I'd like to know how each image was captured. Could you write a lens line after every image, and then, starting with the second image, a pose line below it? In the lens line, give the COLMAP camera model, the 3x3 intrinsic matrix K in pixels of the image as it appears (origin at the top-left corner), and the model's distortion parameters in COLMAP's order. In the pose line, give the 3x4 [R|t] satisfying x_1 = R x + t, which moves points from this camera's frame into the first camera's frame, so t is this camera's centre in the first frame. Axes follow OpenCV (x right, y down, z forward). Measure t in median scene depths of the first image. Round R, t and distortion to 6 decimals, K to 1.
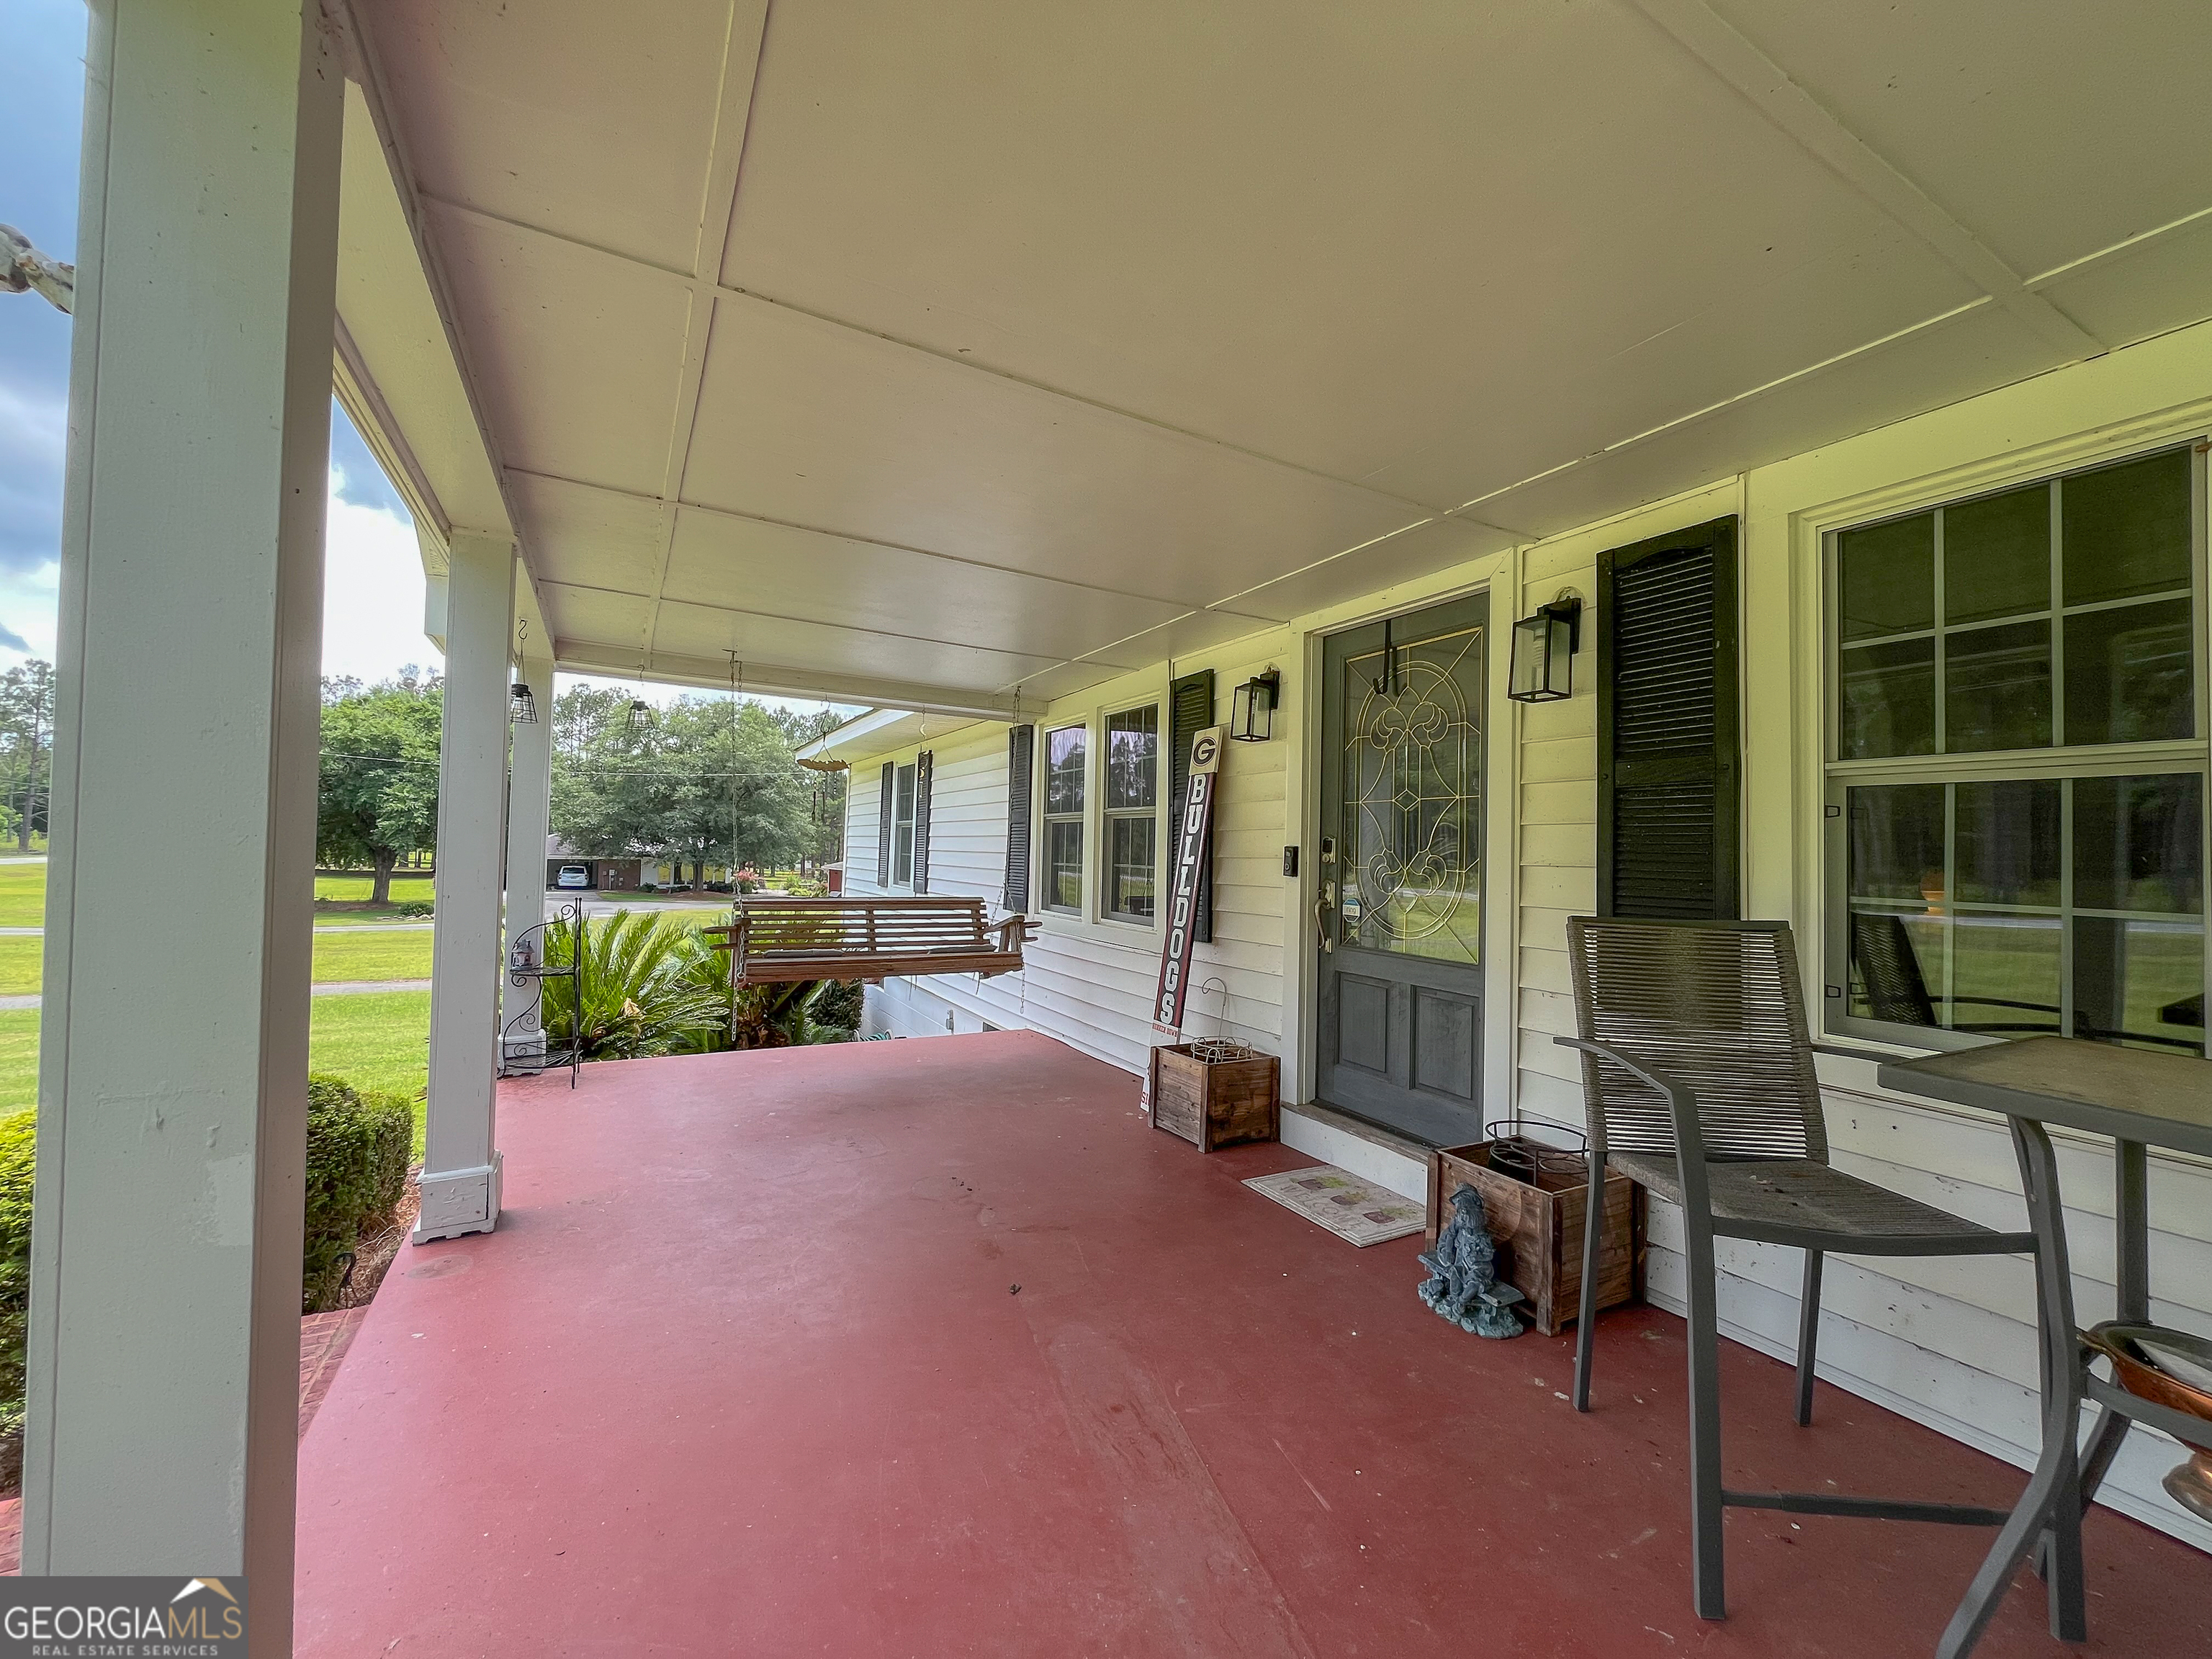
lens RADIAL K [[893.0, 0, 1102.4], [0, 893.0, 829.2], [0, 0, 1]] dist [-0.002470, -0.000372]
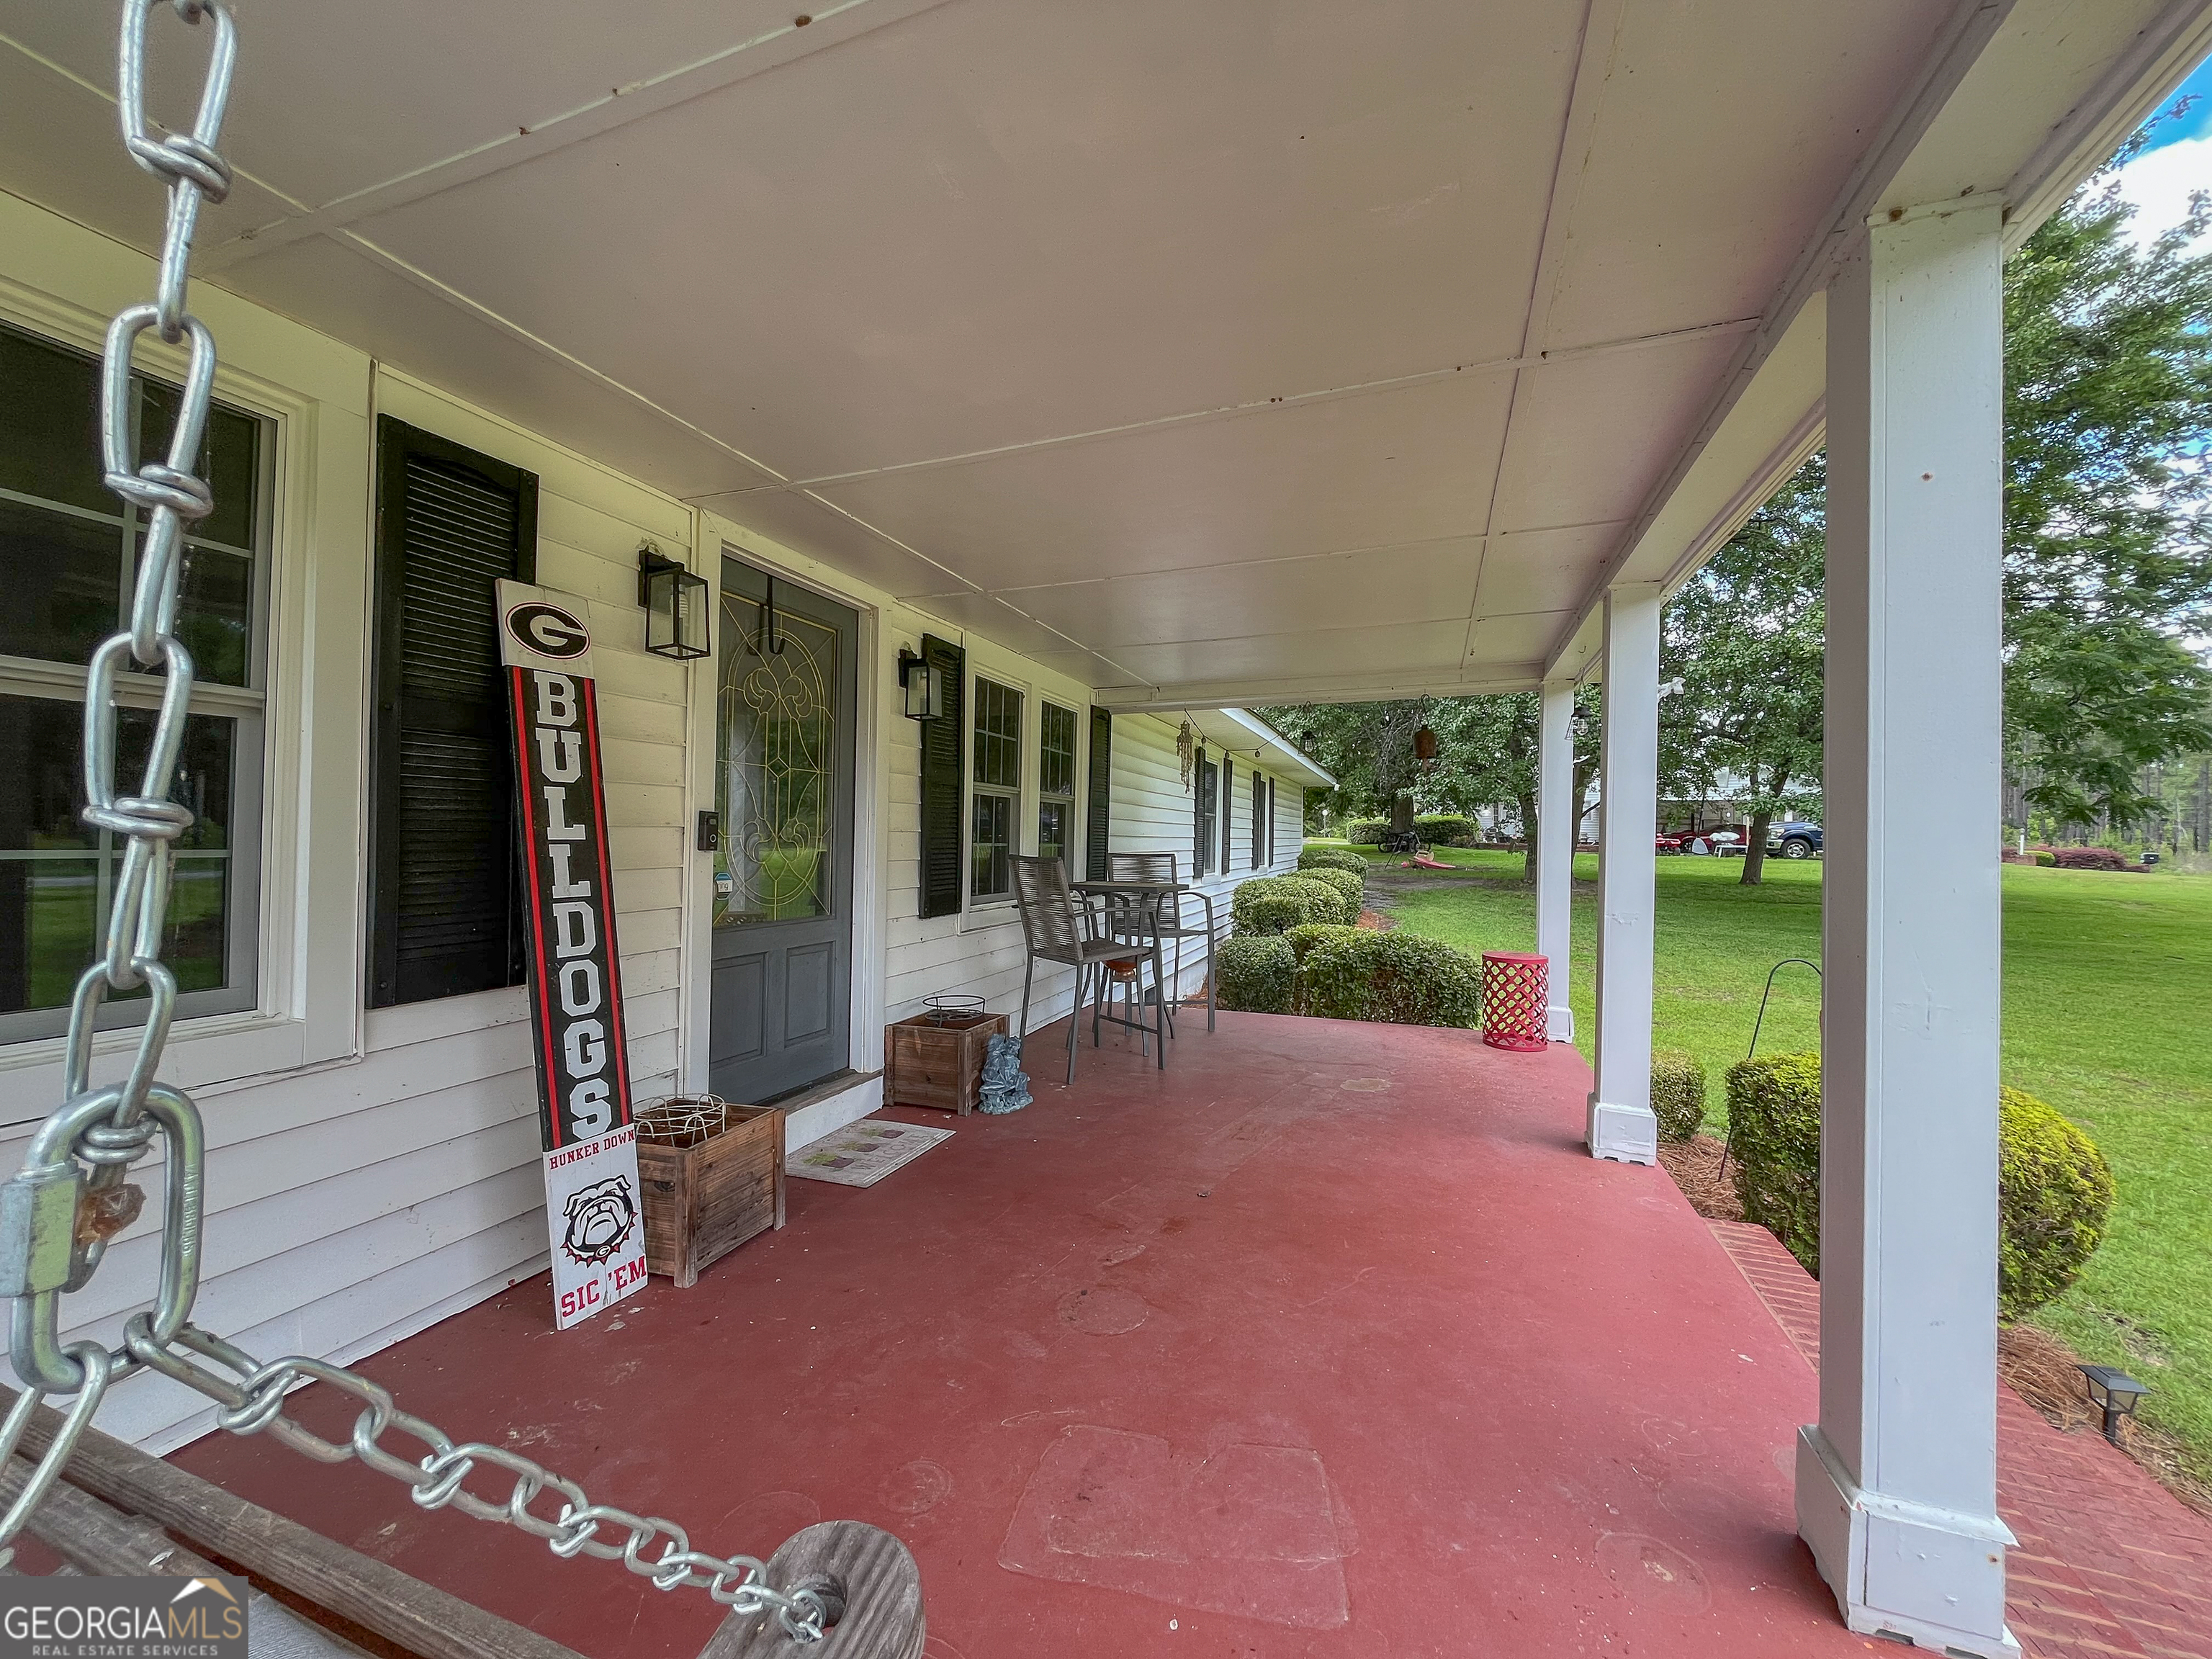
lens RADIAL K [[893.0, 0, 1095.1], [0, 893.0, 831.9], [0, 0, 1]] dist [-0.002470, -0.000372]
pose [[-0.656253, -0.027765, 0.754030, -0.632801], [-0.047174, 0.998878, -0.004276, 0.026158], [-0.753065, -0.038376, -0.656826, 1.354693]]
